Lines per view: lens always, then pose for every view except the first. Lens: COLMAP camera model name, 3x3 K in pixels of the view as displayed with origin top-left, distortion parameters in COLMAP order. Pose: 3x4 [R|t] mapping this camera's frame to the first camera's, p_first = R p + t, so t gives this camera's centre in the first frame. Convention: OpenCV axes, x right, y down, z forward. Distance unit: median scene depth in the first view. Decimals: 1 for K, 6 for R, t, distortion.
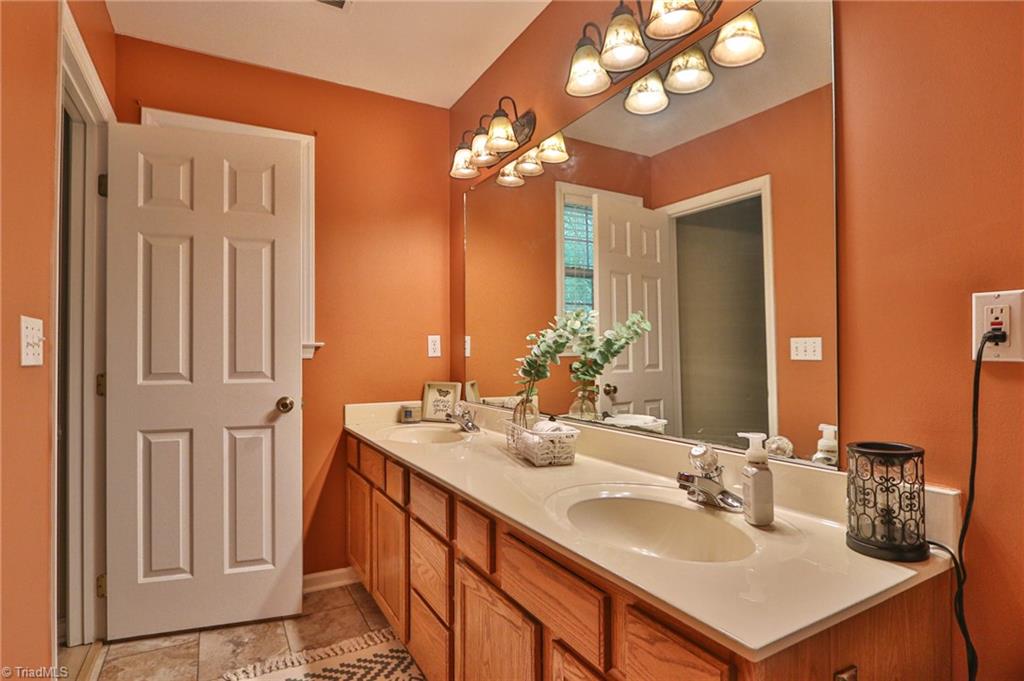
lens RADIAL K [[526.6, 0, 513.5], [0, 526.6, 341.4], [0, 0, 1]] dist [-0.015419, 0.001410]
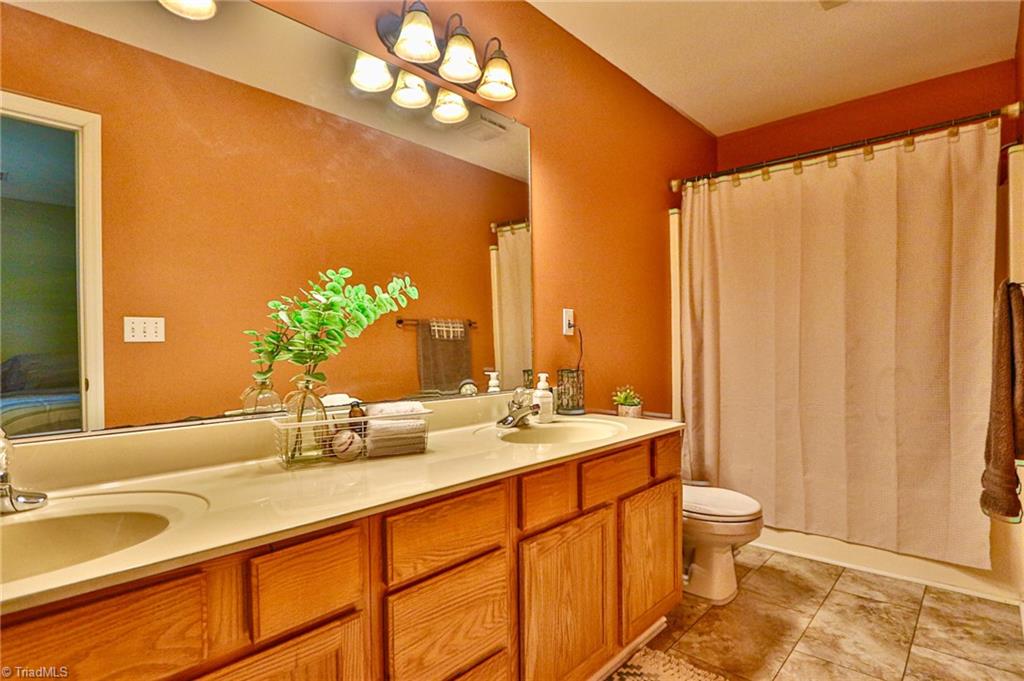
lens RADIAL K [[526.6, 0, 513.6], [0, 526.6, 340.7], [0, 0, 1]] dist [-0.015419, 0.001410]
pose [[-0.294463, -0.005742, 0.955646, -0.513150], [-0.015160, 0.999884, 0.001336, 0.022927], [-0.955543, -0.014094, -0.294515, 0.666299]]
